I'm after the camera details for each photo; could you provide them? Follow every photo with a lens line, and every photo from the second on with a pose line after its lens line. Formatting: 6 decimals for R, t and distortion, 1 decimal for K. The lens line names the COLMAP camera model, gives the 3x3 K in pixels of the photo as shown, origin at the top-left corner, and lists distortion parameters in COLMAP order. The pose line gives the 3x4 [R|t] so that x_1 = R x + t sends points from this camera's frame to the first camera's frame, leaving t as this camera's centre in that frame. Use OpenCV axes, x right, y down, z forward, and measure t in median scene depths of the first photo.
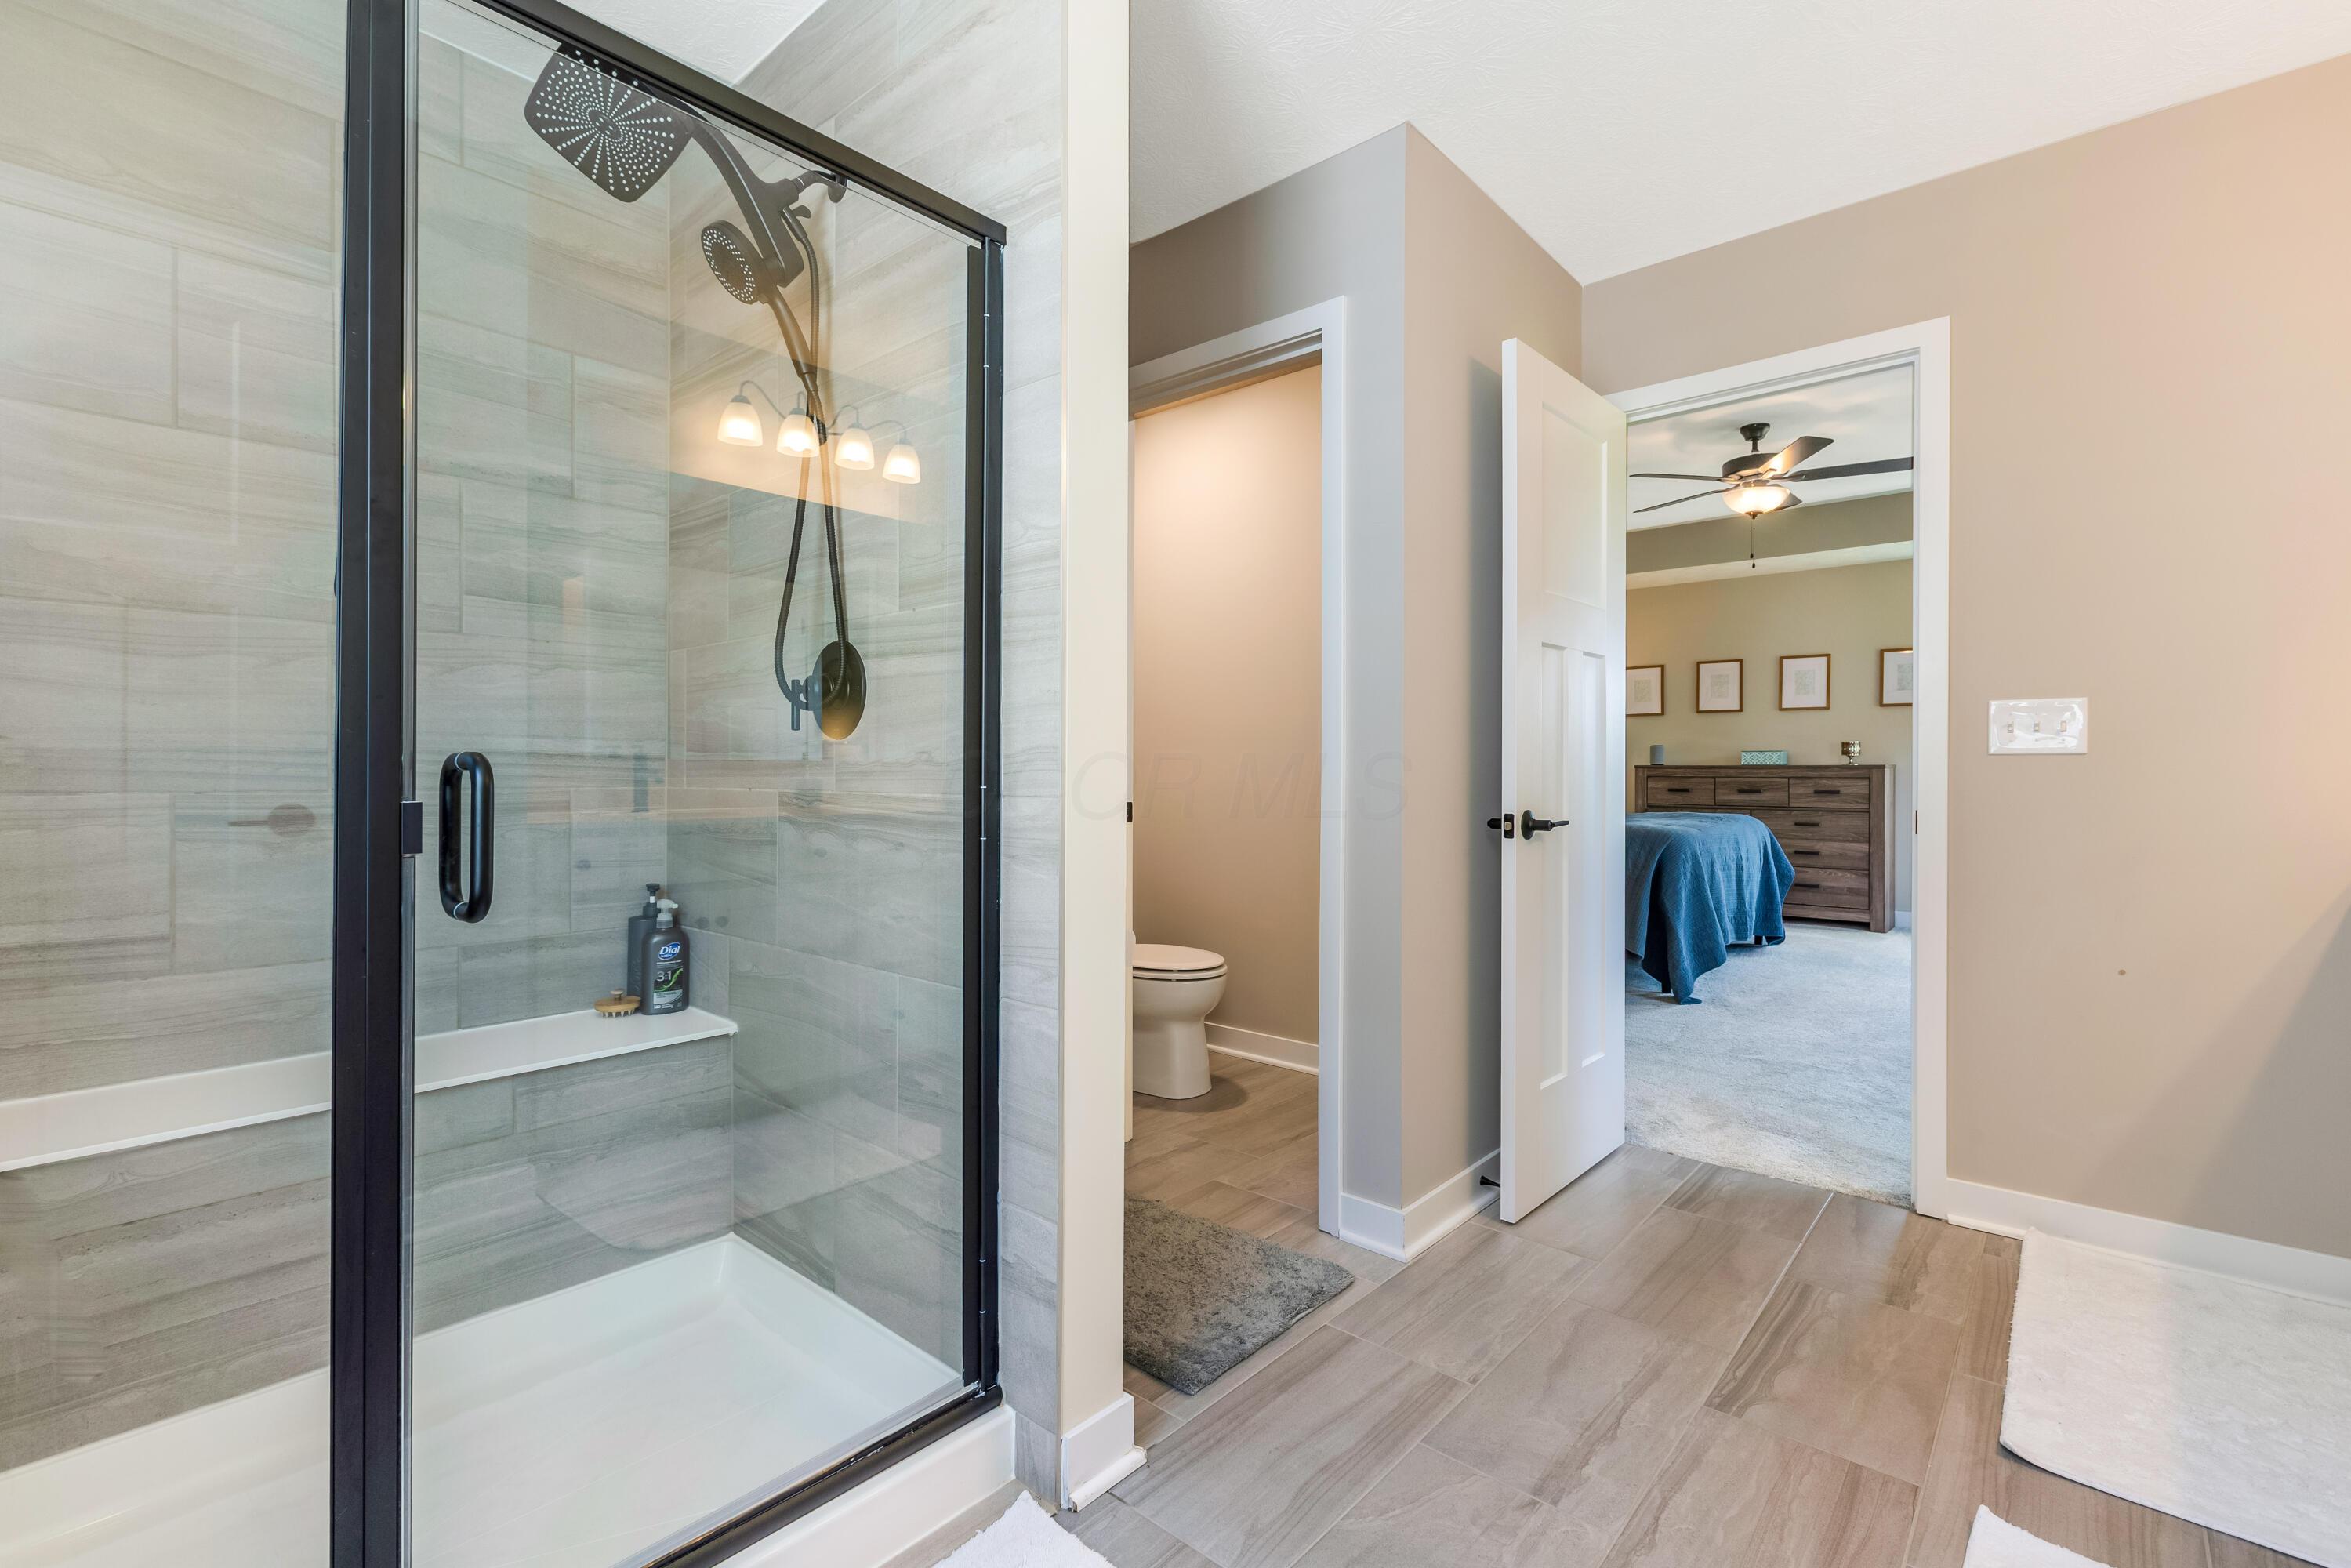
lens RADIAL K [[1048.1, 0, 1176.3], [0, 1048.1, 778.3], [0, 0, 1]] dist [0.001918, 0.000012]
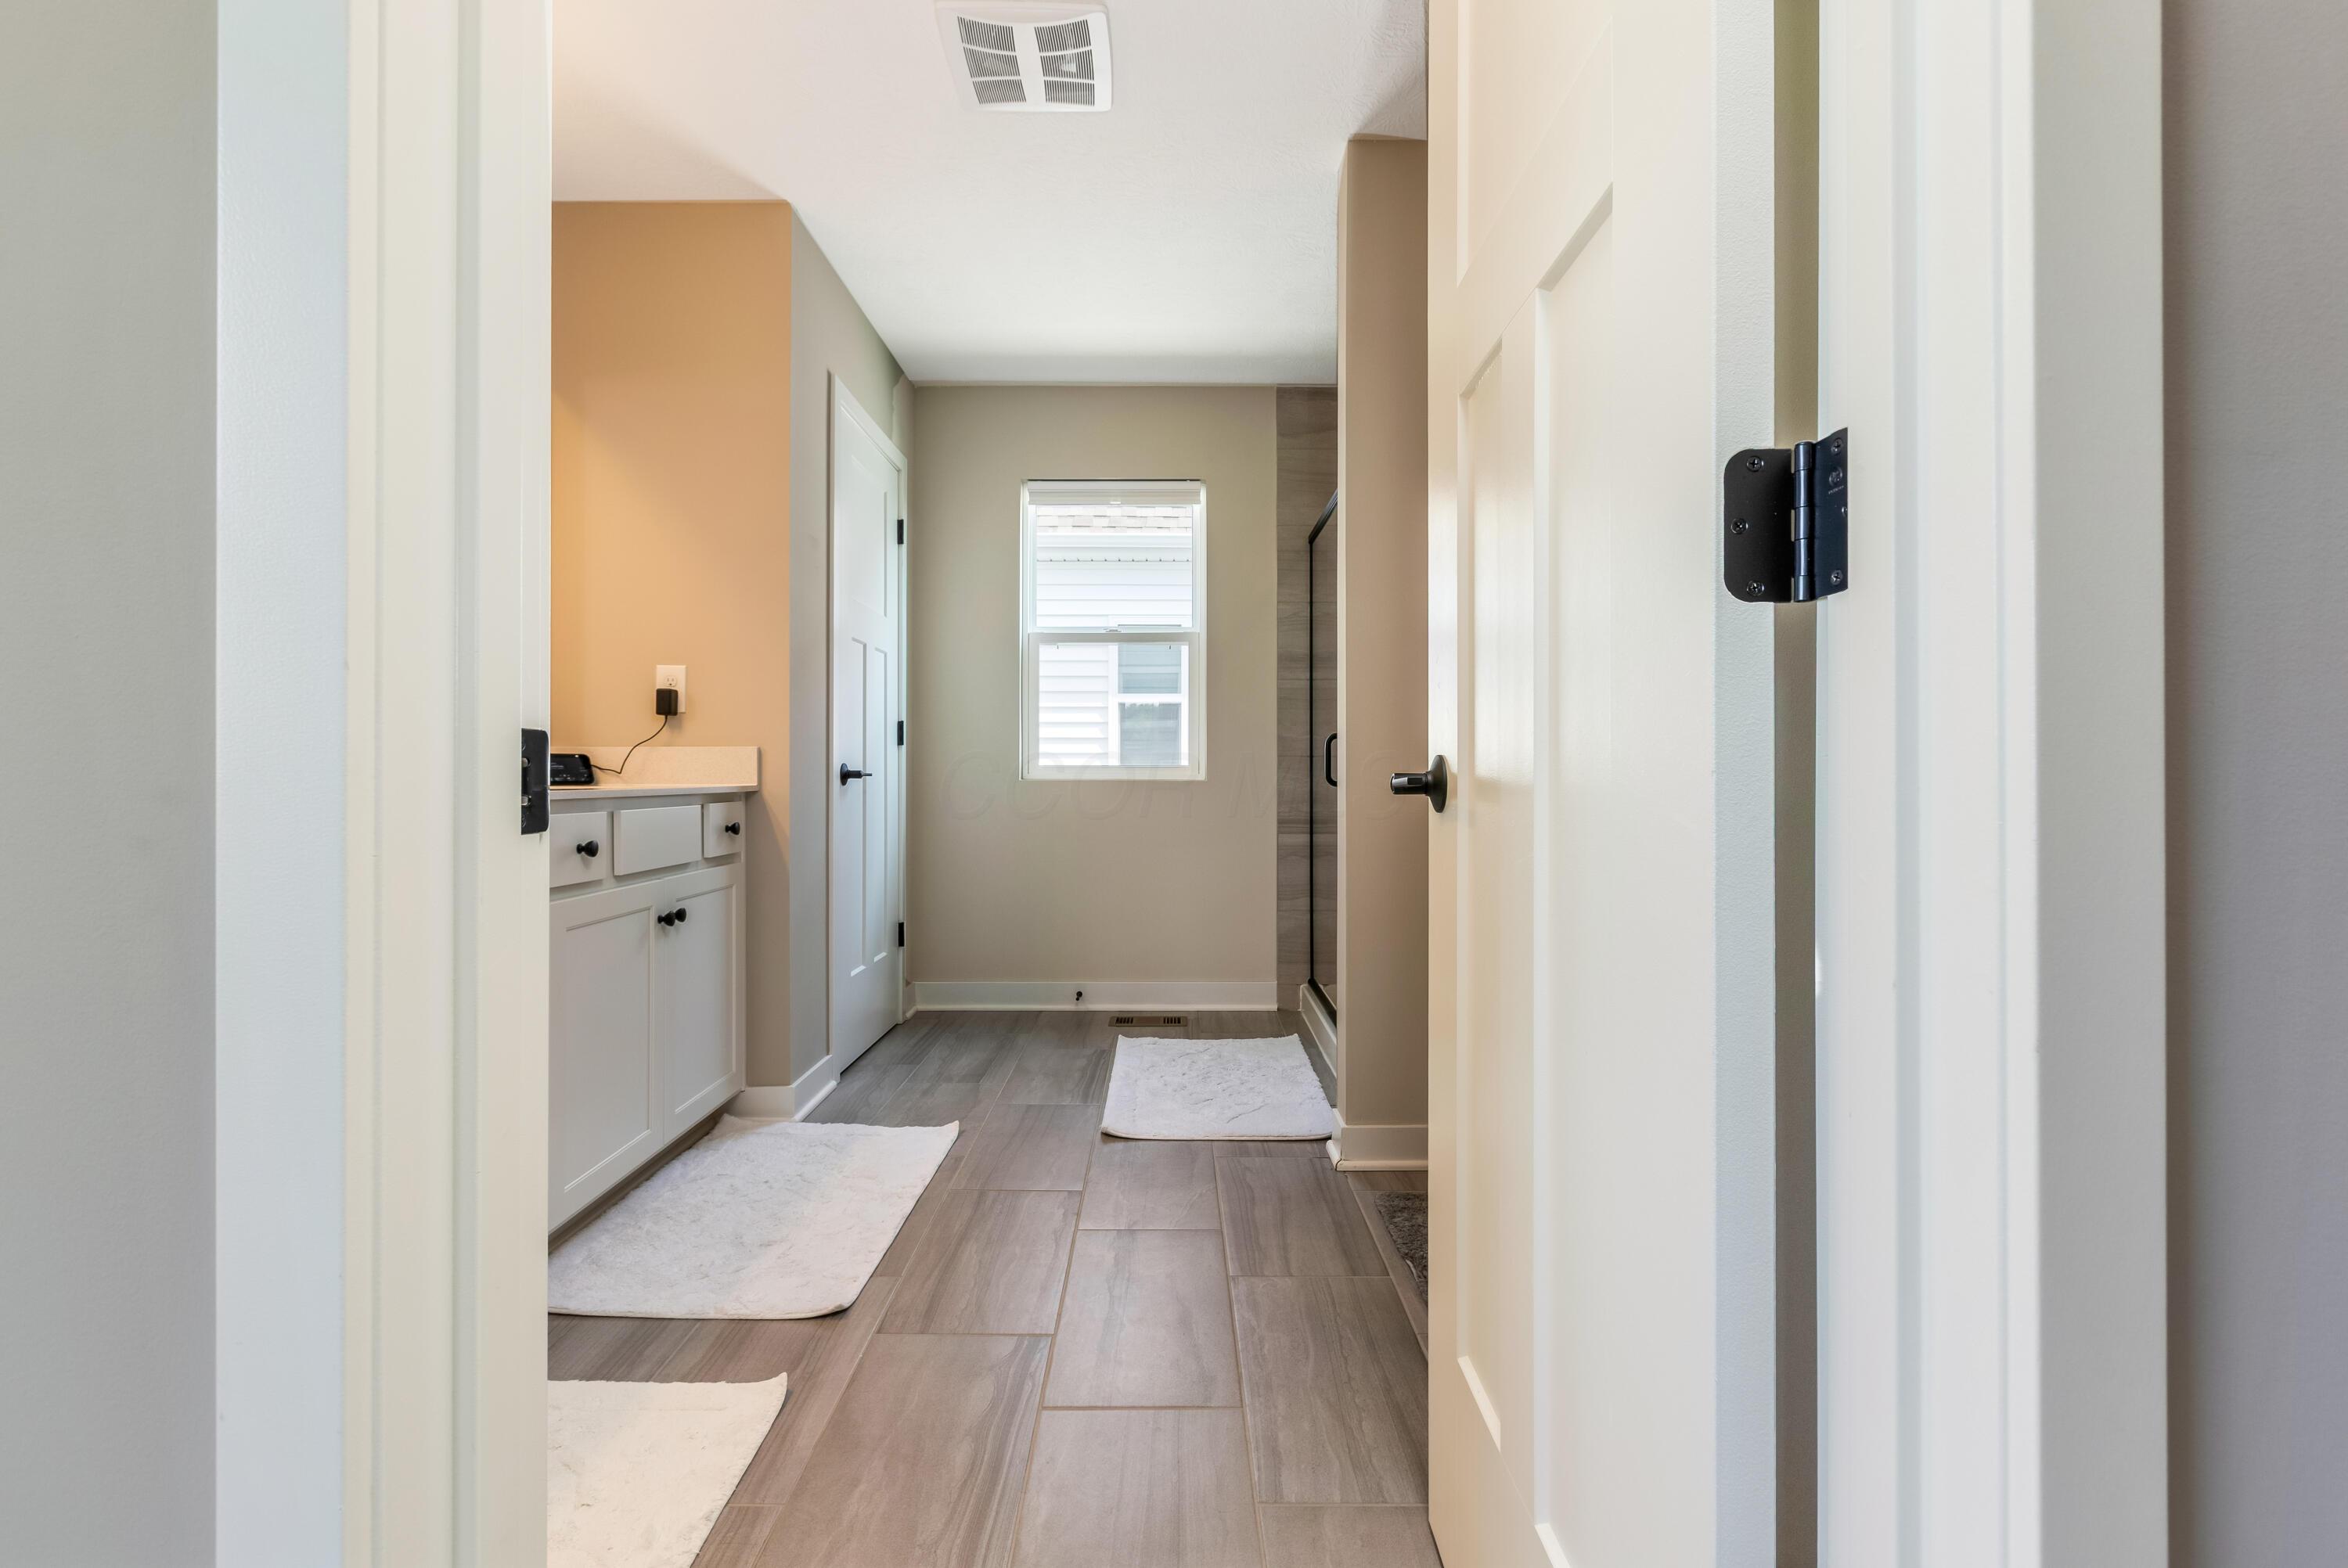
lens RADIAL K [[1046.6, 0, 1172.3], [0, 1046.6, 776.0], [0, 0, 1]] dist [0.001918, 0.000012]
pose [[-0.747791, -0.004125, -0.663921, 1.062639], [-0.005622, 0.999984, 0.000119, 0.057367], [0.663910, 0.003822, -0.747802, 1.786818]]
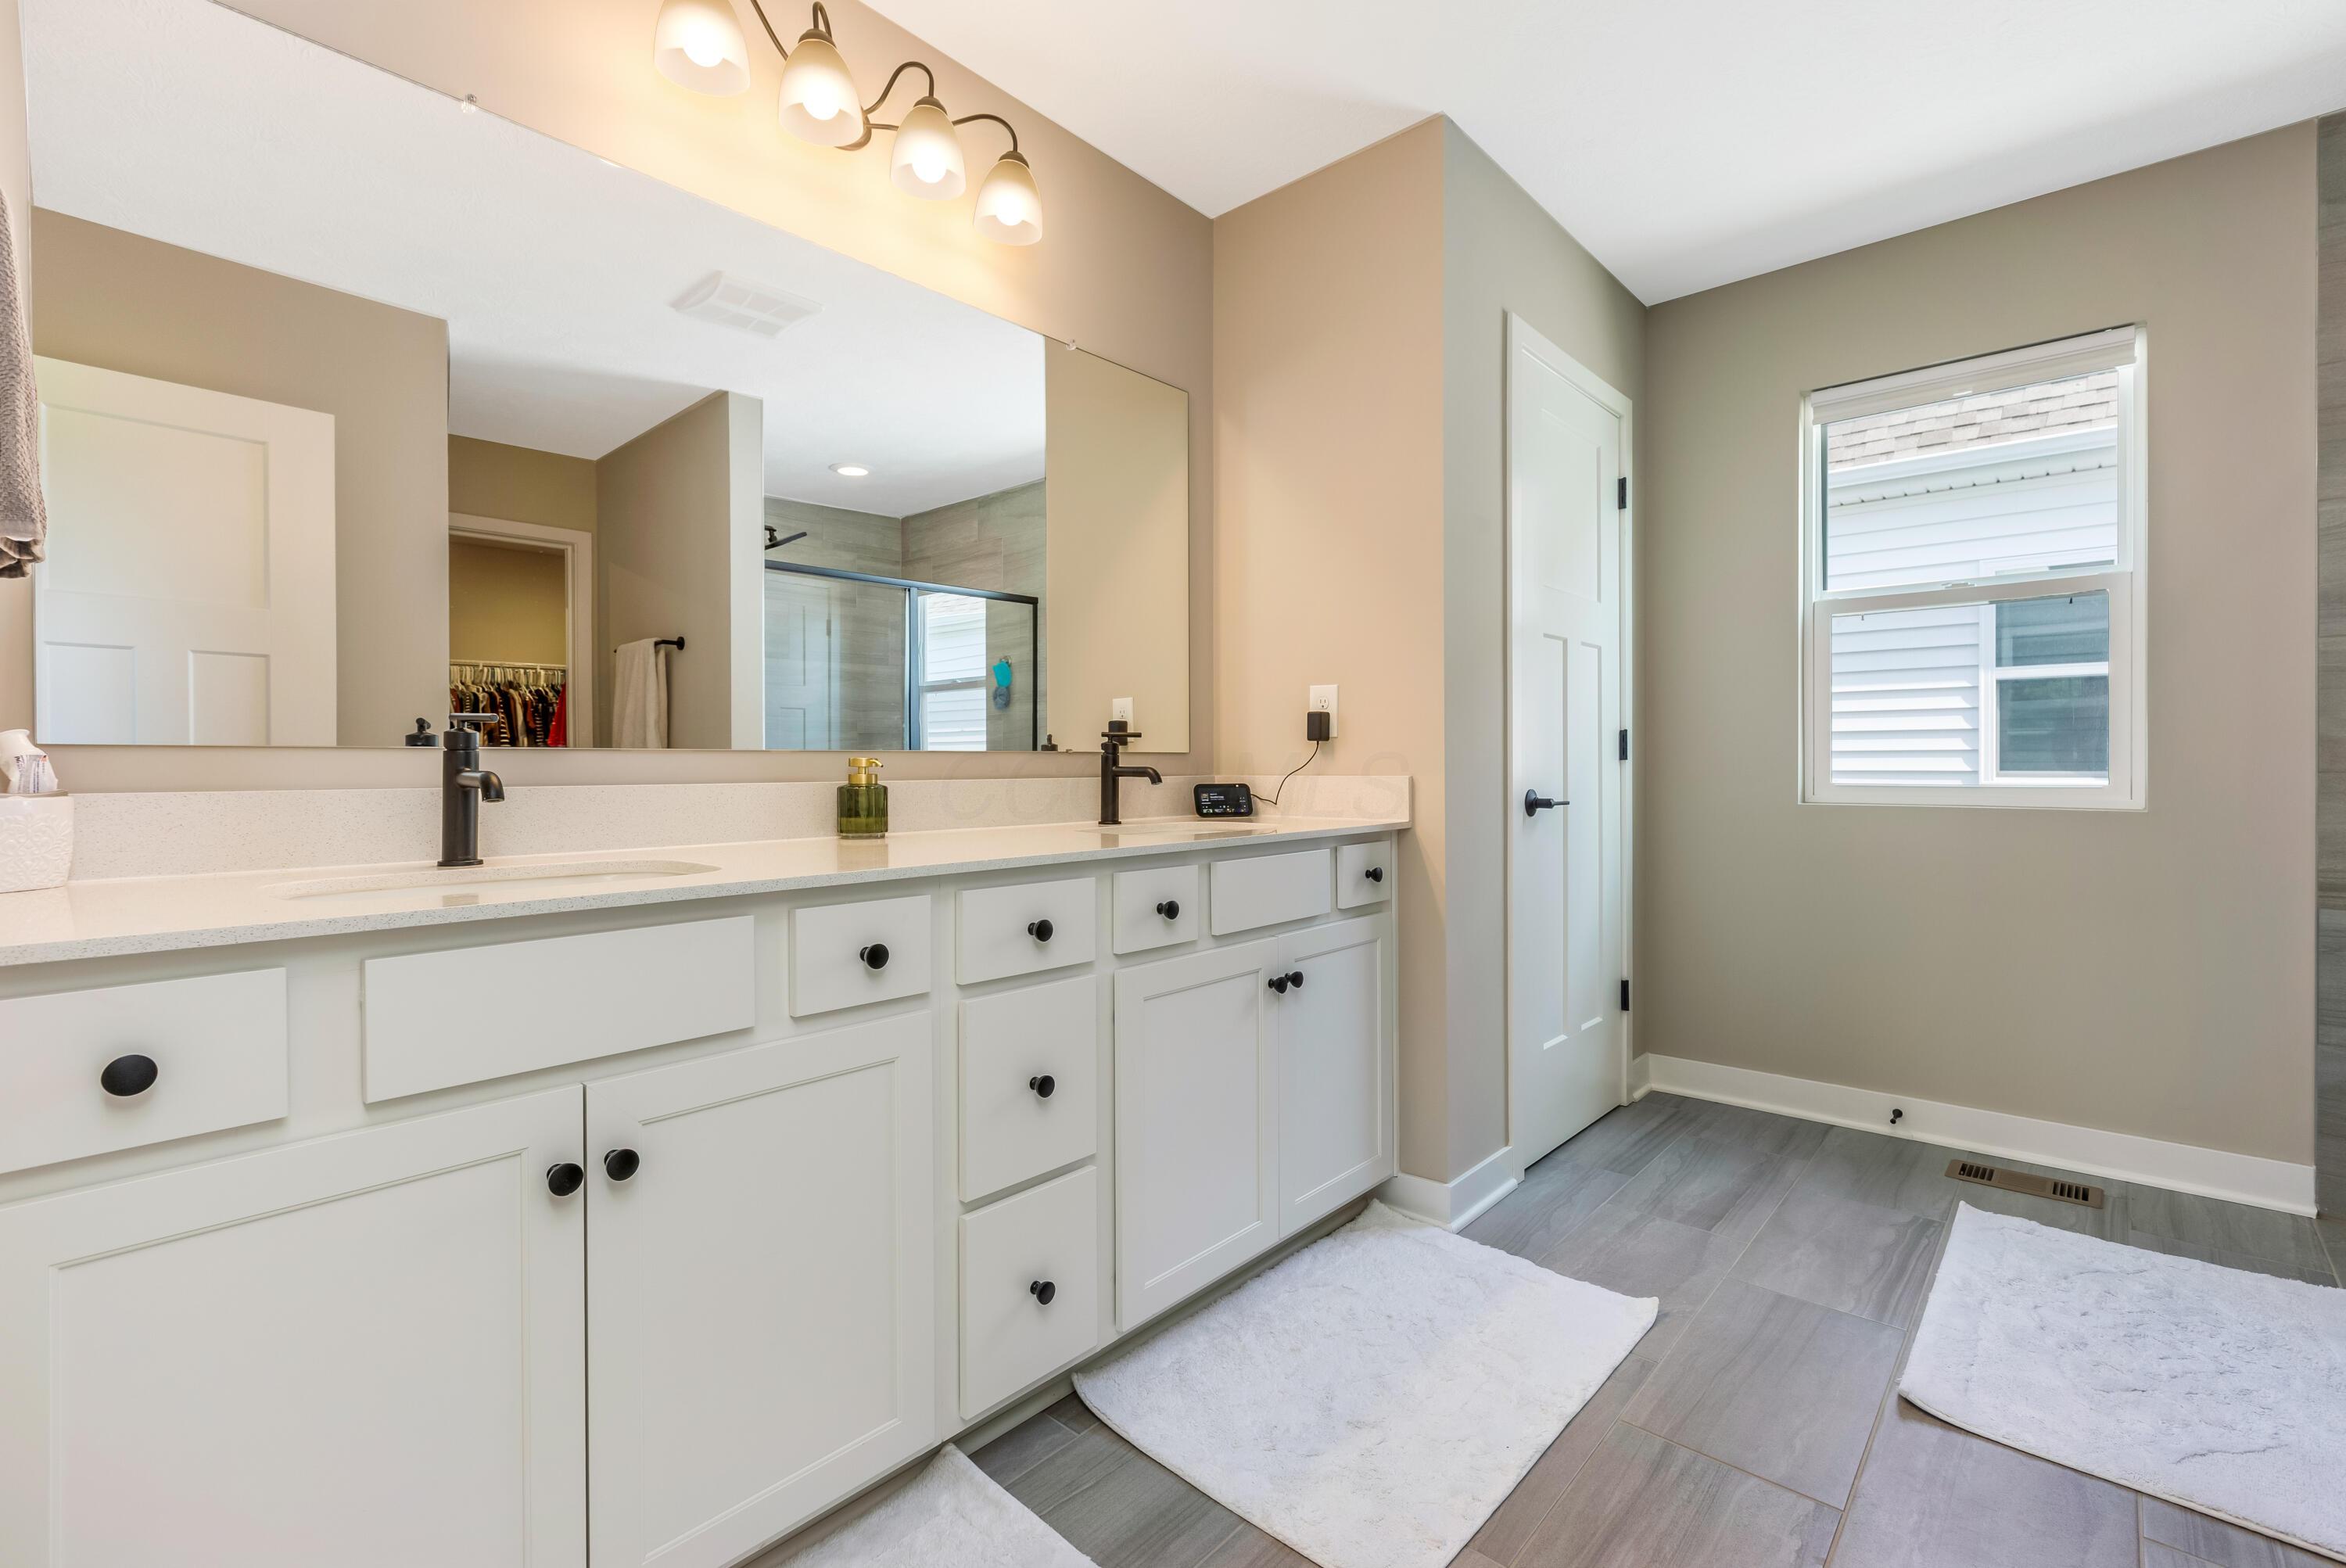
lens RADIAL K [[1045.9, 0, 1175.7], [0, 1045.9, 769.1], [0, 0, 1]] dist [0.001918, 0.000012]
pose [[-0.999982, -0.002792, 0.005267, 0.789987], [-0.002741, 0.999949, 0.009751, -0.000830], [-0.005294, 0.009737, -0.999939, 1.542450]]
